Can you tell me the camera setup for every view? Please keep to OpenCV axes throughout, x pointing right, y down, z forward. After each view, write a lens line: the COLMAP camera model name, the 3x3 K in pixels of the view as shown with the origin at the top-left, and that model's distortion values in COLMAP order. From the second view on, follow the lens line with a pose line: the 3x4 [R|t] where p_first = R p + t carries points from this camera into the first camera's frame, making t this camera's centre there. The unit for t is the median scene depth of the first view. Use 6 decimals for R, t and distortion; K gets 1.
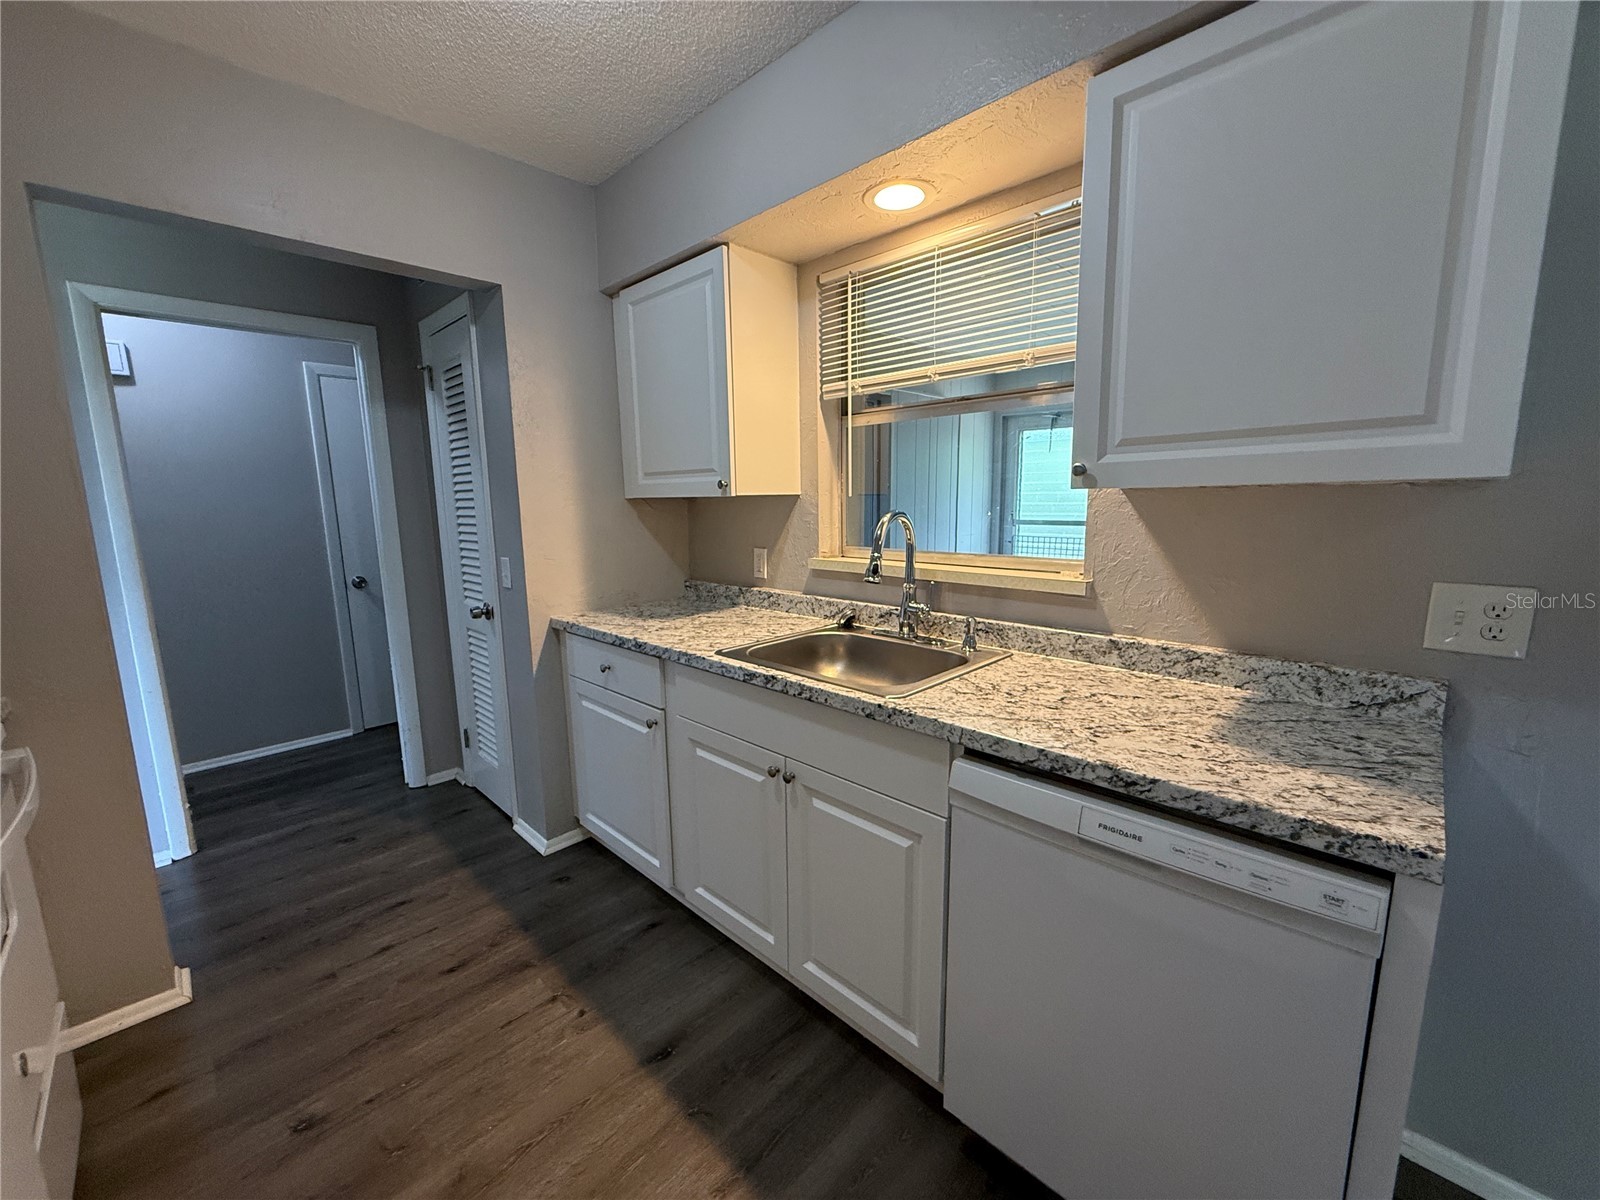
lens RADIAL K [[638.3, 0, 795.2], [0, 638.3, 600.6], [0, 0, 1]] dist [0.000986, -0.000265]
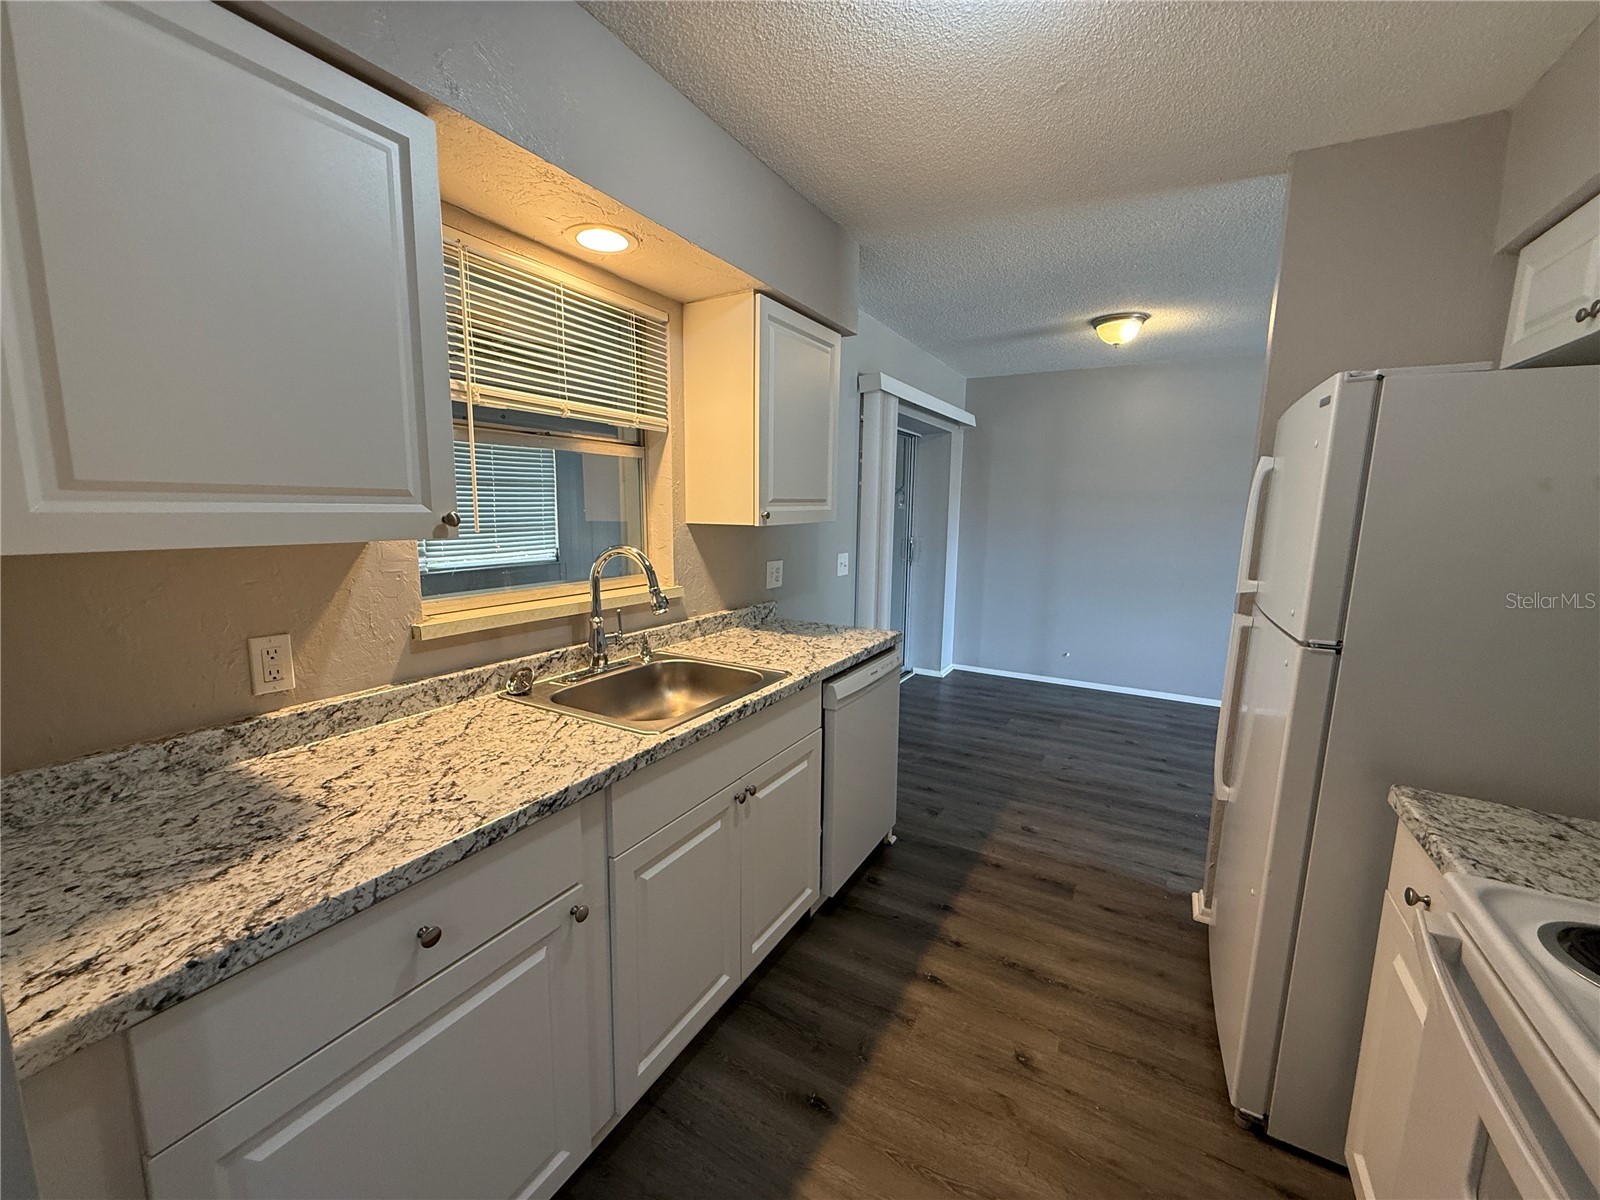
lens RADIAL K [[638.3, 0, 795.2], [0, 638.3, 600.6], [0, 0, 1]] dist [0.000986, -0.000265]
pose [[-0.252941, -0.132725, 0.958335, -0.957047], [0.144361, 0.974278, 0.173036, -0.202102], [-0.956651, 0.182114, -0.227274, 1.032922]]
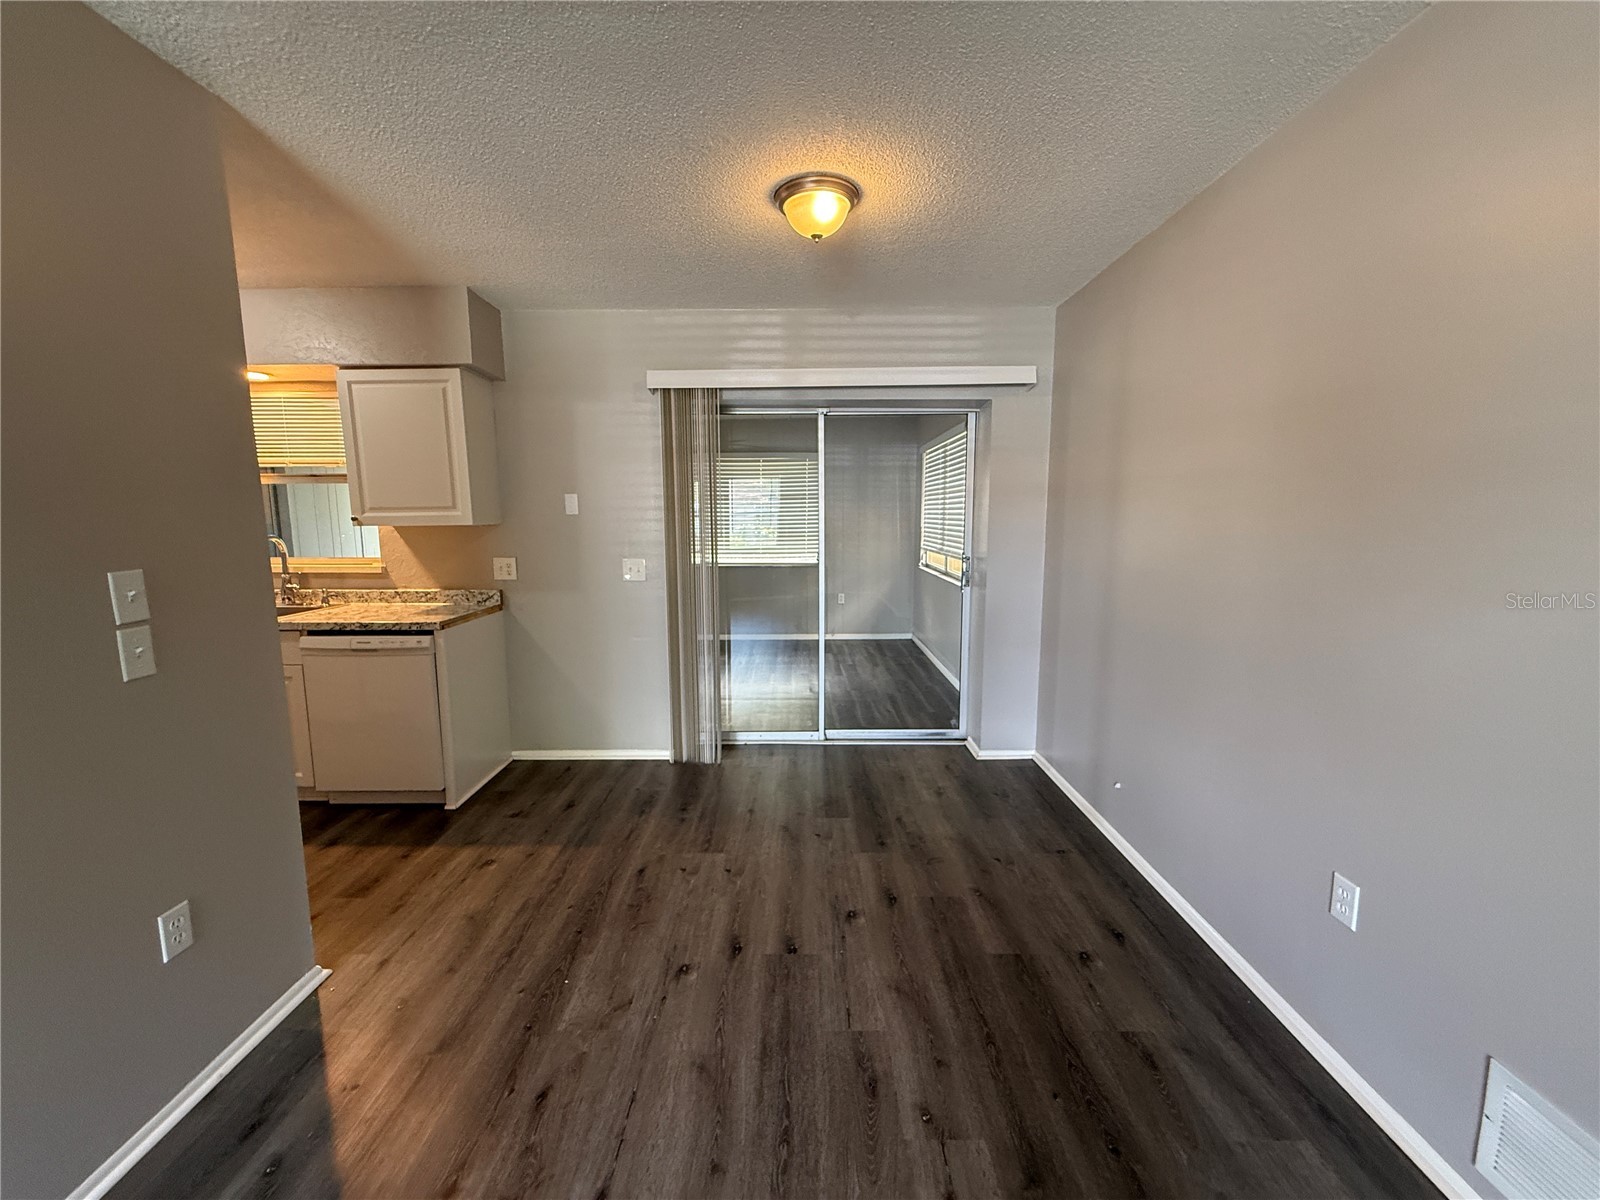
lens RADIAL K [[638.3, 0, 795.2], [0, 638.3, 600.6], [0, 0, 1]] dist [0.000986, -0.000265]
pose [[0.717931, -0.082886, 0.691162, -0.051807], [0.103526, 0.994558, 0.011735, 0.199464], [-0.688373, 0.063128, 0.722604, -1.497189]]
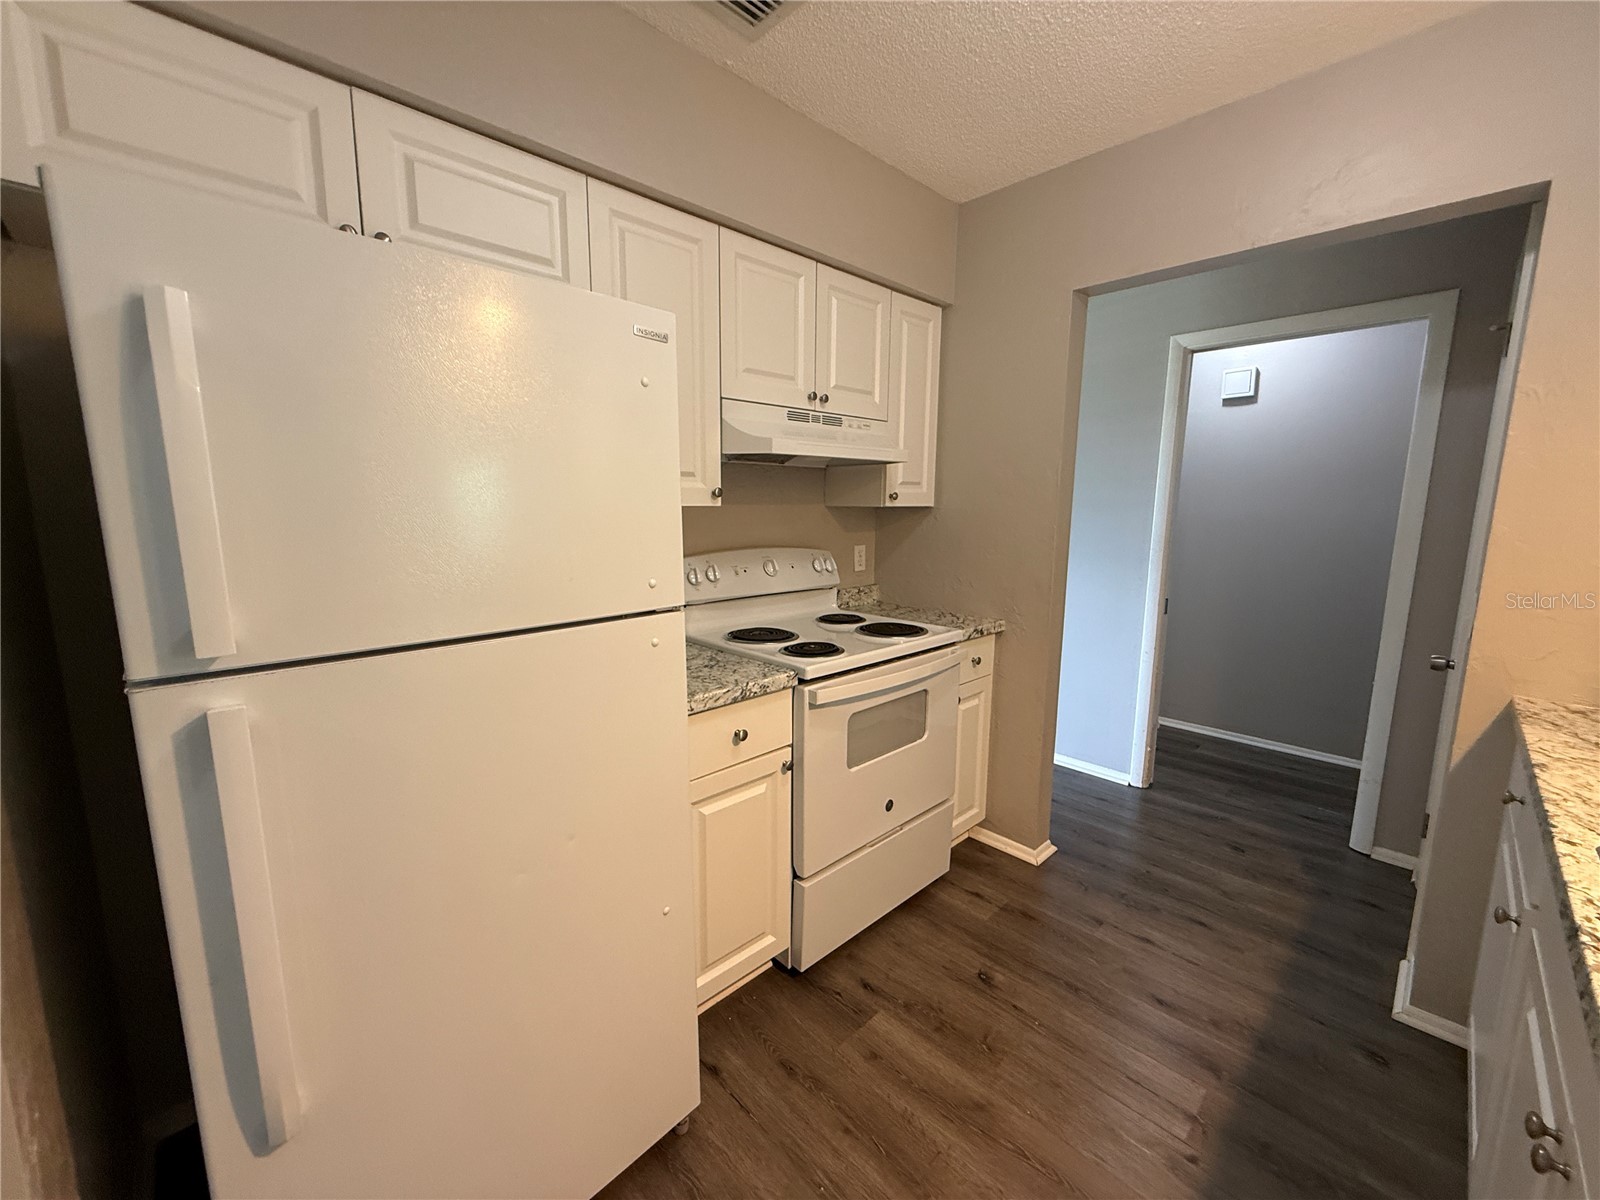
lens RADIAL K [[638.3, 0, 795.2], [0, 638.3, 600.6], [0, 0, 1]] dist [0.000986, -0.000265]
pose [[-0.024257, 0.168503, -0.985403, 0.343709], [-0.164772, 0.971538, 0.170189, -0.081743], [0.986033, 0.166495, 0.004198, 0.396587]]
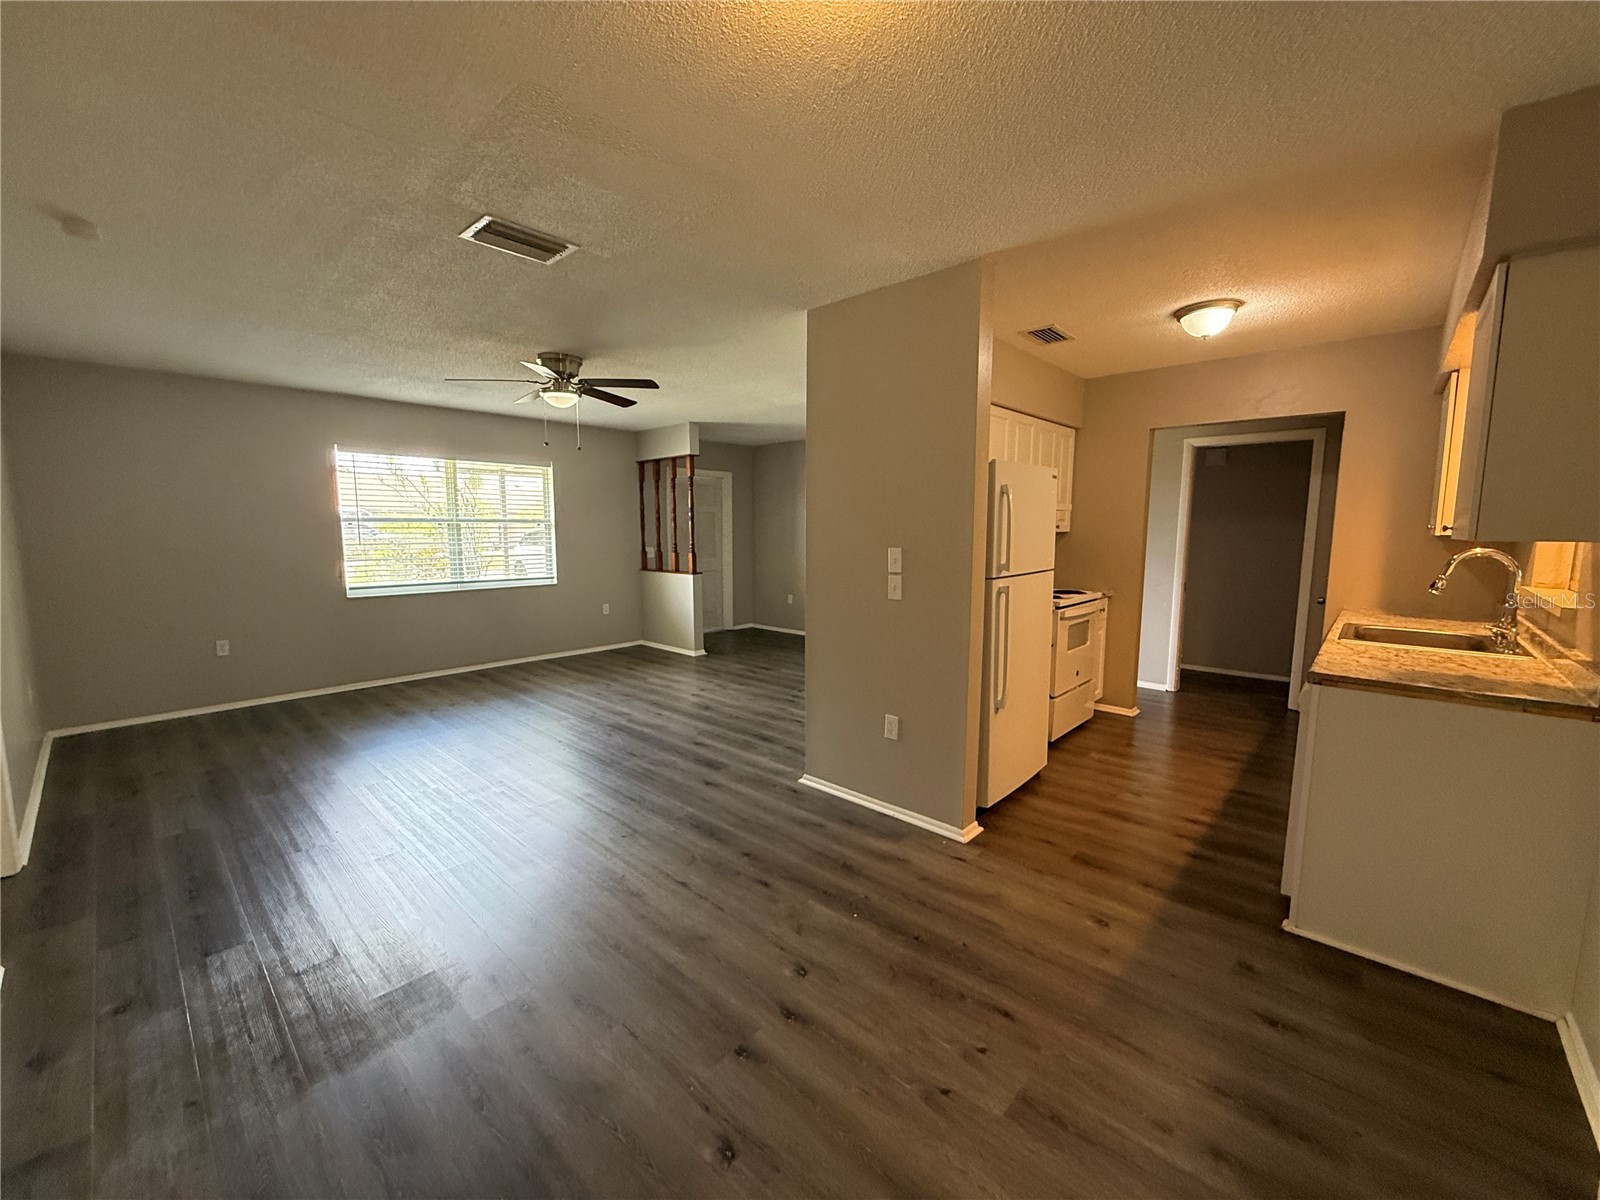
lens RADIAL K [[638.3, 0, 795.2], [0, 638.3, 600.6], [0, 0, 1]] dist [0.000986, -0.000265]
pose [[0.032967, 0.132998, -0.990568, 1.646406], [-0.160266, 0.978985, 0.126109, 0.045302], [0.986523, 0.154597, 0.053589, -0.641532]]
